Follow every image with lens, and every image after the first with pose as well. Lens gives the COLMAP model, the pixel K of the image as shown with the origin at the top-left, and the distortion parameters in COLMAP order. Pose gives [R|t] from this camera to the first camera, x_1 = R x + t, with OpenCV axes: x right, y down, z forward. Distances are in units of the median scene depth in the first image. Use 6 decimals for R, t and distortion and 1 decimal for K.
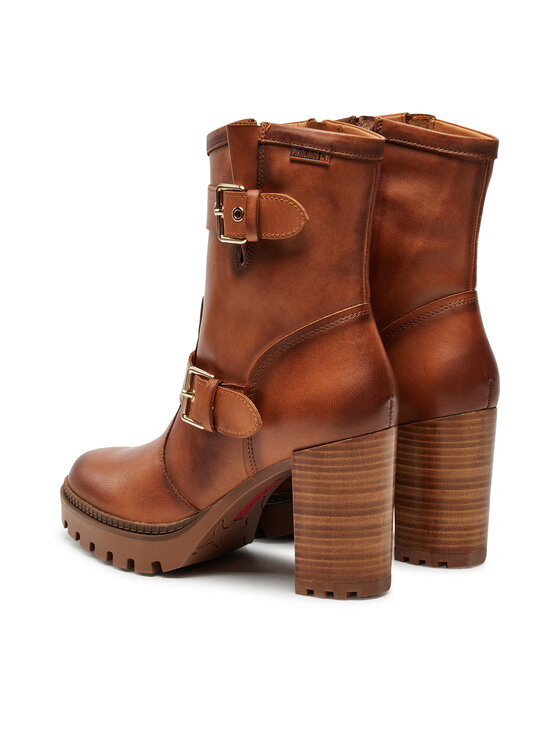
lens RADIAL K [[1840.5, 0, 280.0], [0, 1840.5, 373.0], [0, 0, 1]] dist [-0.900366, -0.034259]
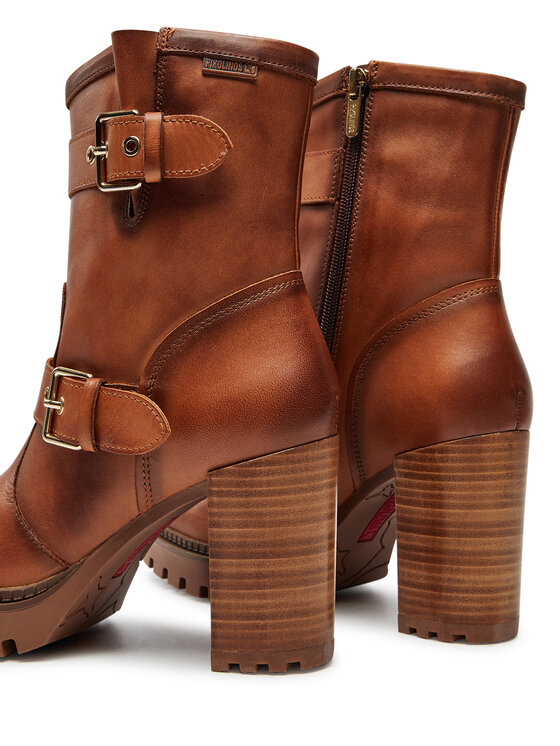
lens RADIAL K [[1166.9, 0, 280.0], [0, 1166.9, 373.0], [0, 0, 1]] dist [-0.208581, 0.034069]
pose [[0.962721, -0.011781, 0.270240, -0.090578], [0.047199, 0.991041, -0.124940, 0.063232], [-0.266347, 0.133038, 0.954652, 0.546479]]
